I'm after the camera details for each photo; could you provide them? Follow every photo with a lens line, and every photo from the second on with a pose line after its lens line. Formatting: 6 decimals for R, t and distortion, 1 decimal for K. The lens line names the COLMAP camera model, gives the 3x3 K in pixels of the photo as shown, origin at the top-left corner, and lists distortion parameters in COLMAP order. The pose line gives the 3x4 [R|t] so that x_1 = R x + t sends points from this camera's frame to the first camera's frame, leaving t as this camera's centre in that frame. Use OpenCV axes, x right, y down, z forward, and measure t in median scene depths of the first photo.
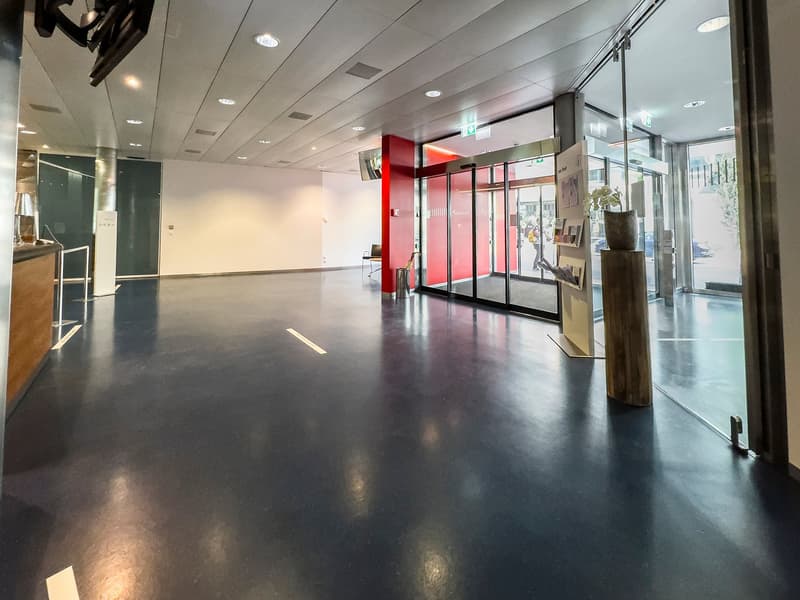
lens RADIAL K [[367.4, 0, 402.7], [0, 367.4, 288.4], [0, 0, 1]] dist [0.000569, 0.000548]
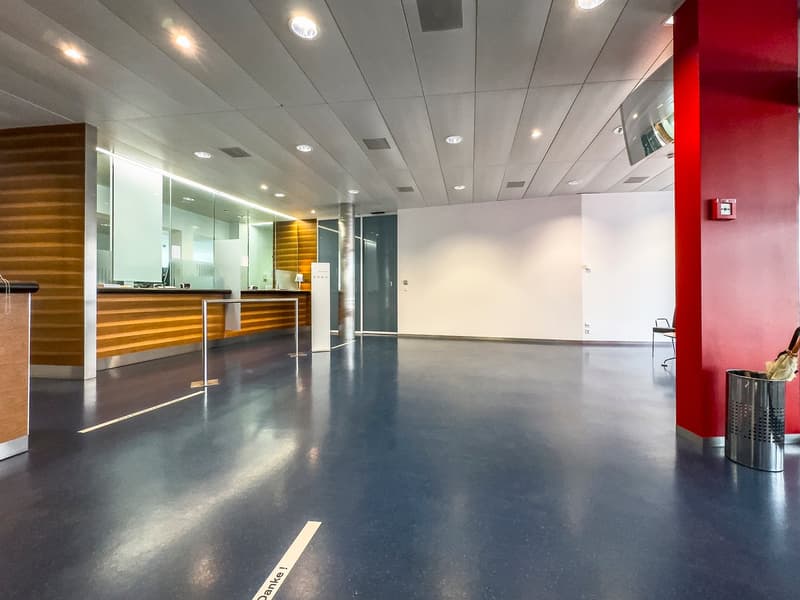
lens RADIAL K [[367.4, 0, 402.7], [0, 367.4, 288.4], [0, 0, 1]] dist [0.000569, 0.000548]
pose [[0.727173, -0.010357, -0.686376, -0.000837], [-0.107134, 0.985921, -0.128379, -0.033121], [0.678043, 0.166888, 0.715826, 0.341557]]
